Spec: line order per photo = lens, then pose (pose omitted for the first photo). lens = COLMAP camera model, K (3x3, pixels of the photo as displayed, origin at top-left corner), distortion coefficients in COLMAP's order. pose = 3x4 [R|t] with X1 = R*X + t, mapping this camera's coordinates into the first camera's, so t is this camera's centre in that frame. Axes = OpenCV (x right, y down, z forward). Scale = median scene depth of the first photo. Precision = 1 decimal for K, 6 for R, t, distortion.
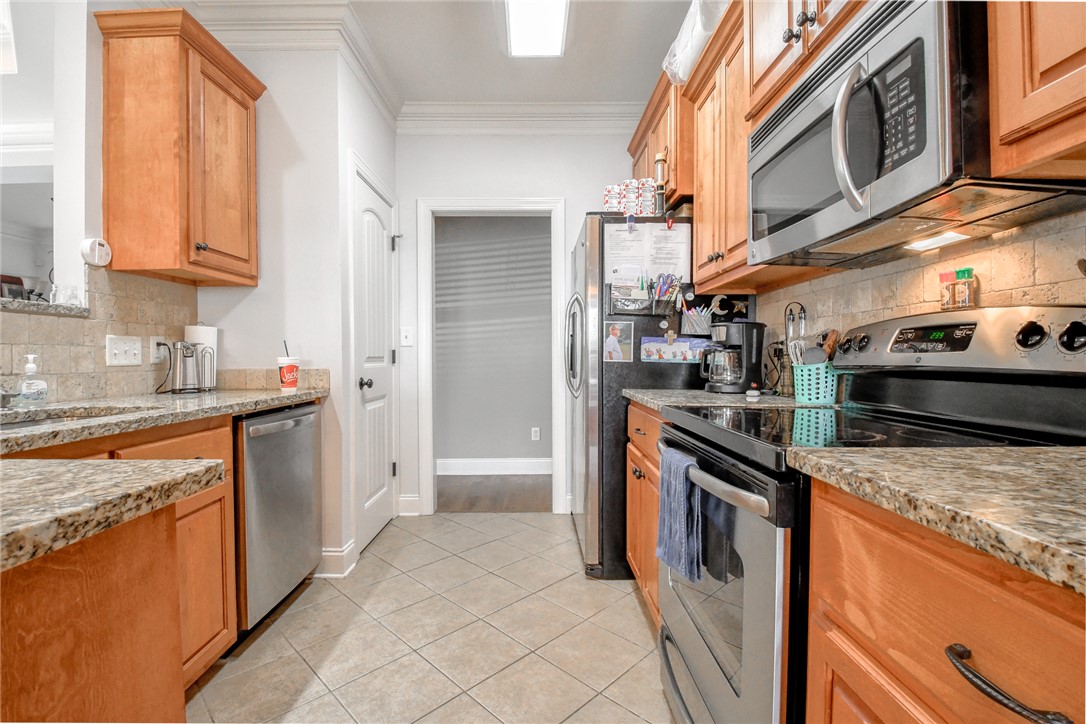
lens RADIAL K [[484.8, 0, 543.0], [0, 484.8, 362.0], [0, 0, 1]] dist [0.000276, -0.013825]
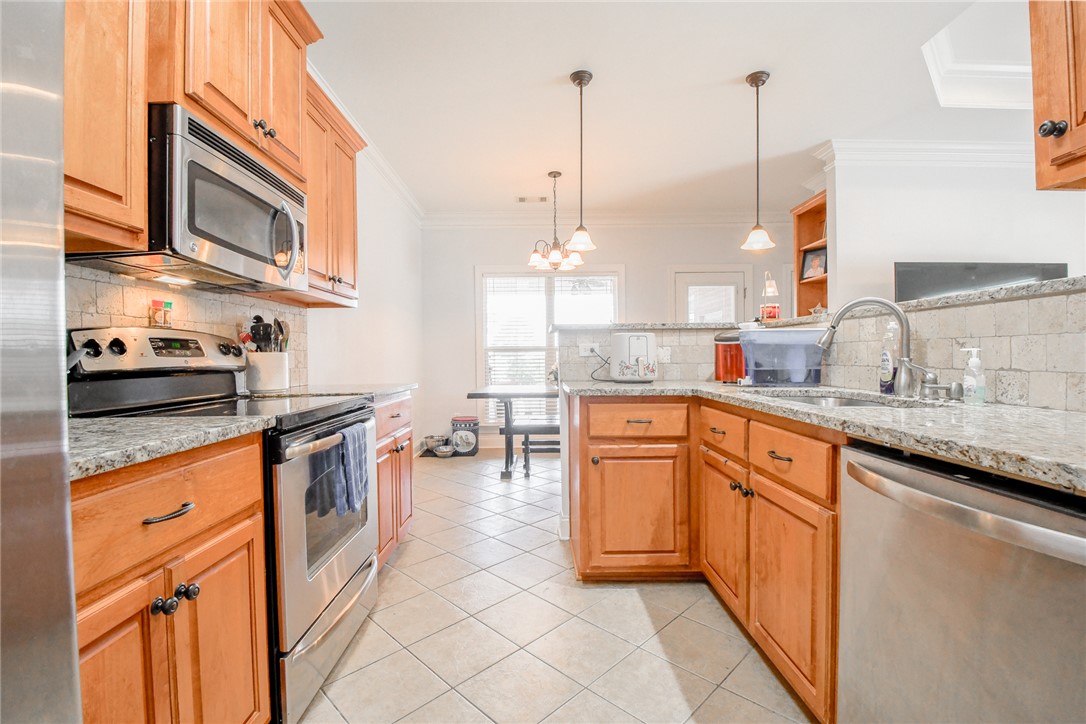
lens RADIAL K [[484.8, 0, 543.0], [0, 484.8, 362.0], [0, 0, 1]] dist [0.000276, -0.013825]
pose [[-0.999930, 0.011226, 0.003692, -0.225651], [0.011293, 0.999759, 0.018819, -0.015050], [-0.003480, 0.018860, -0.999816, 1.881716]]
